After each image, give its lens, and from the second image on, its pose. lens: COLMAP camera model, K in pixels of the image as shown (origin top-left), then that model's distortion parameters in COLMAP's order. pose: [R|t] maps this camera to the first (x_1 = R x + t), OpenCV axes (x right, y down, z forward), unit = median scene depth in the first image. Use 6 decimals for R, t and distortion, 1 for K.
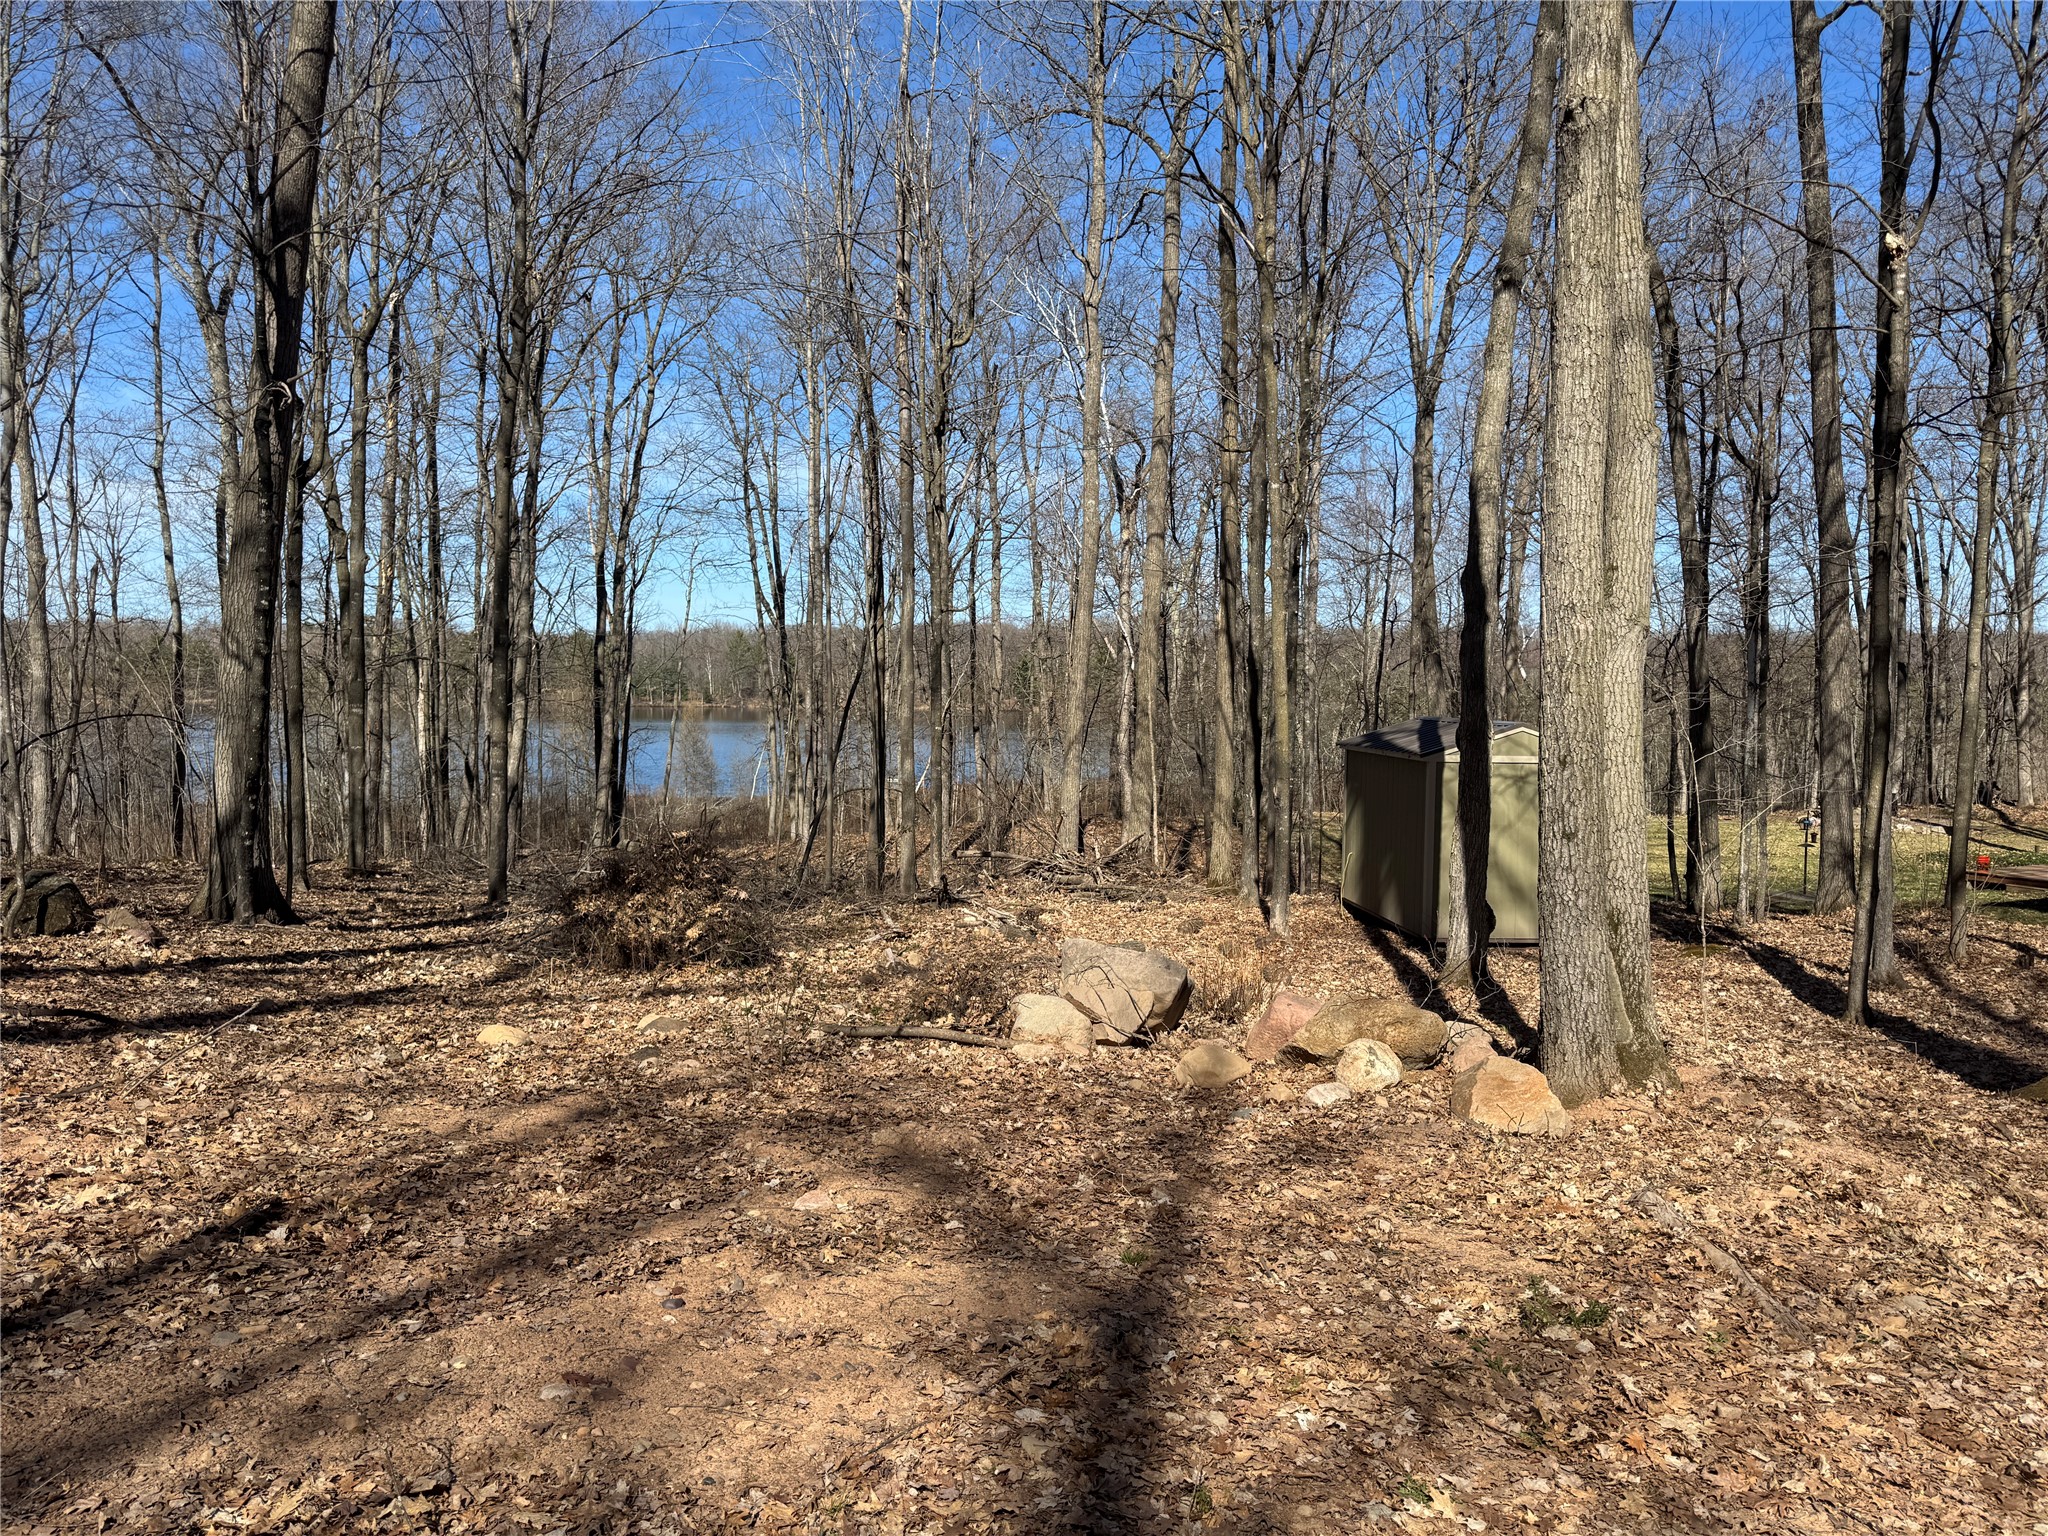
lens RADIAL K [[1439.9, 0, 1026.3], [0, 1439.9, 769.5], [0, 0, 1]] dist [0.138801, -0.211339]
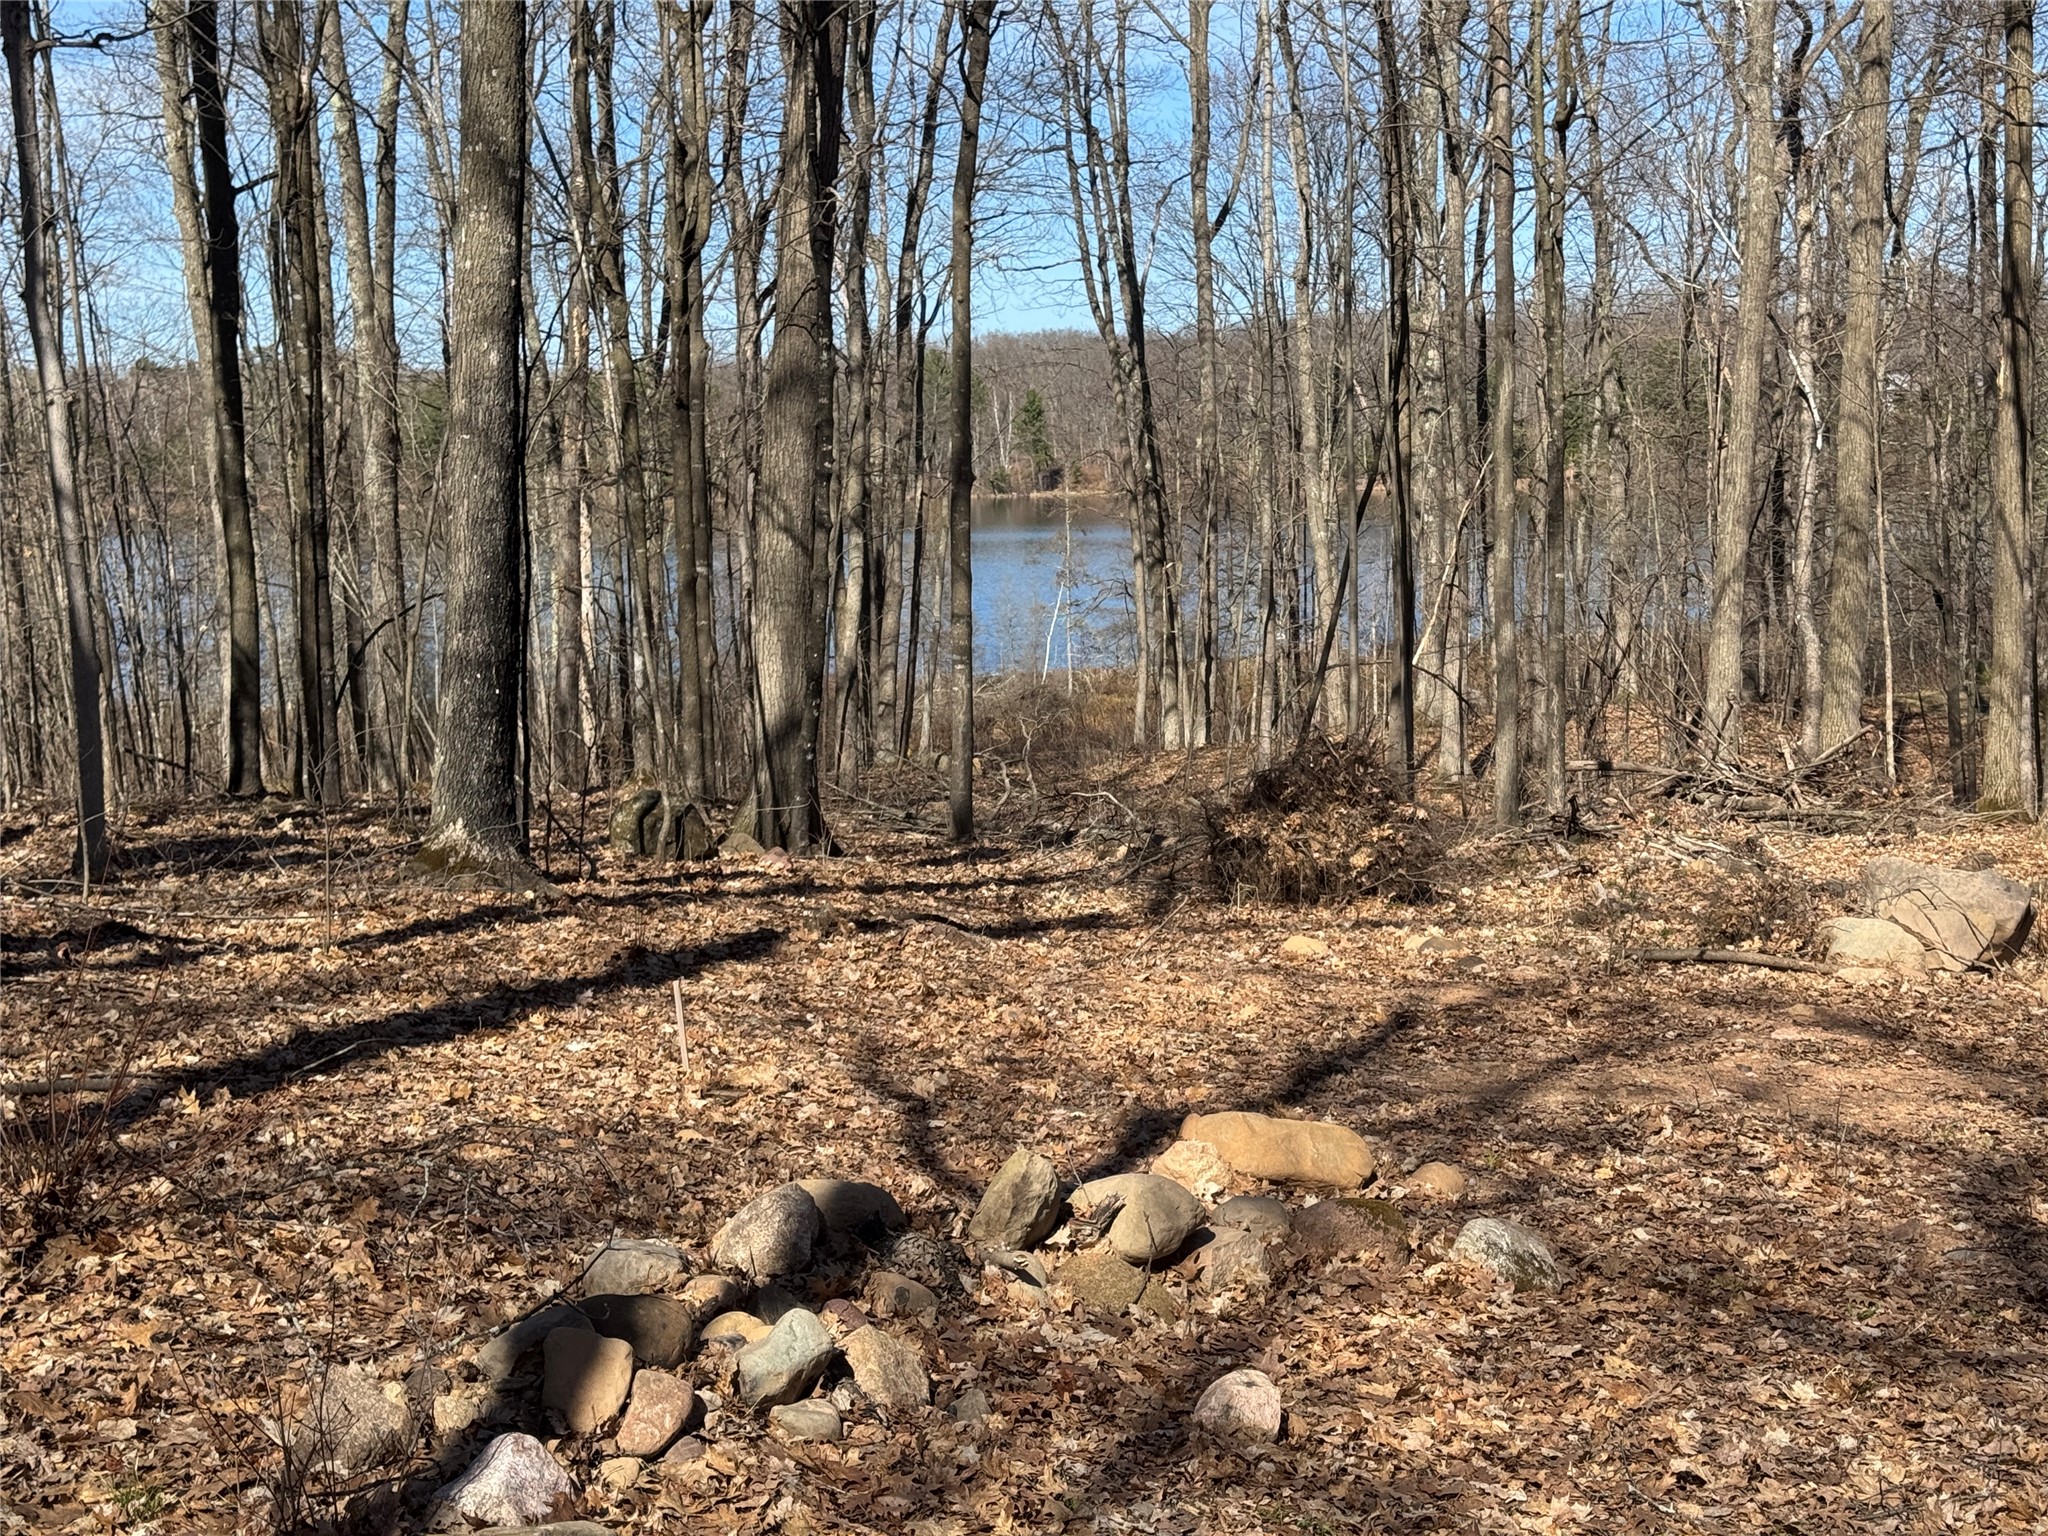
lens RADIAL K [[2888.8, 0, 1050.1], [0, 2888.8, 774.2], [0, 0, 1]] dist [0.212136, -0.427732]
pose [[0.988778, -0.014528, -0.148682, -0.159761], [0.022997, 0.998199, 0.055402, -0.028530], [0.147609, -0.058199, 0.987332, -0.612674]]
